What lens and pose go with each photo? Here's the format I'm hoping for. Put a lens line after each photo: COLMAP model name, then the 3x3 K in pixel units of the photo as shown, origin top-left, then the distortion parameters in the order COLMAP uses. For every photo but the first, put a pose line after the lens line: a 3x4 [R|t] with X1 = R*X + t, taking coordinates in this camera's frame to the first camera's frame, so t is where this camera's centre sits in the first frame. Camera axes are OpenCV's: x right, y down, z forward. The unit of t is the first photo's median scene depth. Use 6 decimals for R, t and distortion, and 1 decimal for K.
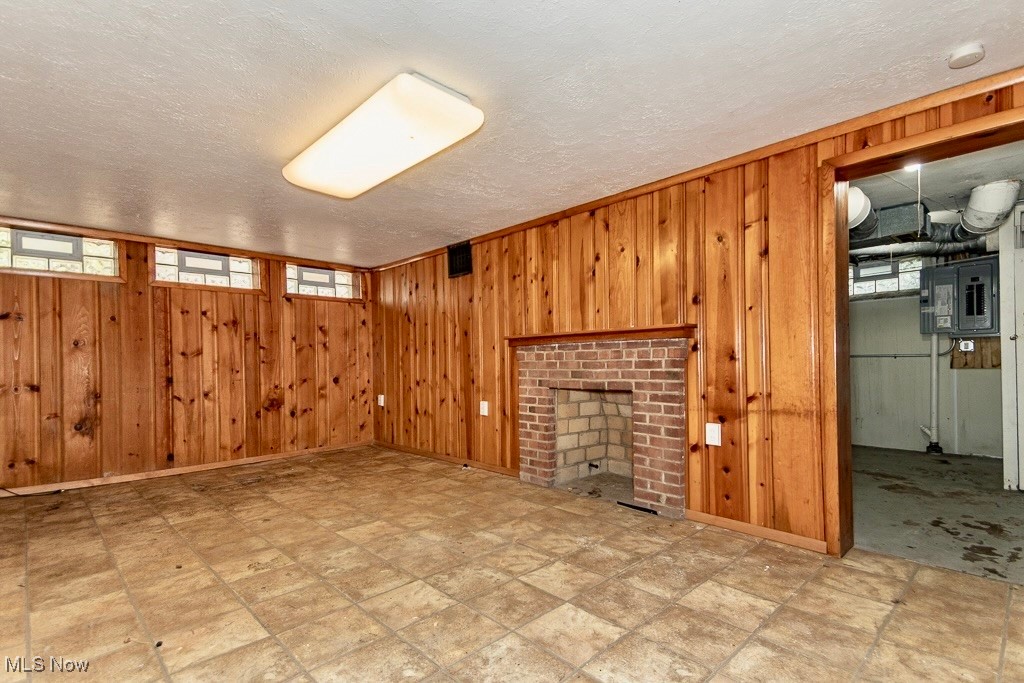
lens RADIAL K [[478.9, 0, 513.7], [0, 478.9, 357.2], [0, 0, 1]] dist [0.047419, -0.000159]
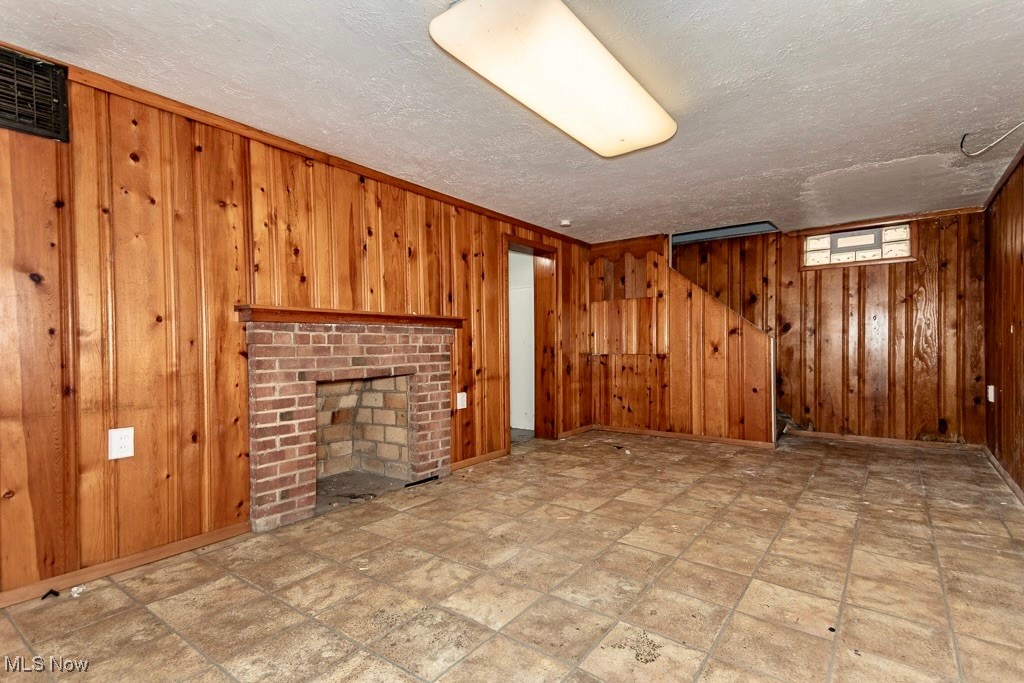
lens RADIAL K [[500.1, 0, 512.0], [0, 500.1, 341.5], [0, 0, 1]] dist [0.049930, -0.000128]
pose [[-0.159306, 0.019472, 0.987037, -0.898398], [-0.000912, 0.999802, -0.019871, 0.020523], [-0.987229, -0.004066, -0.159256, 0.984536]]
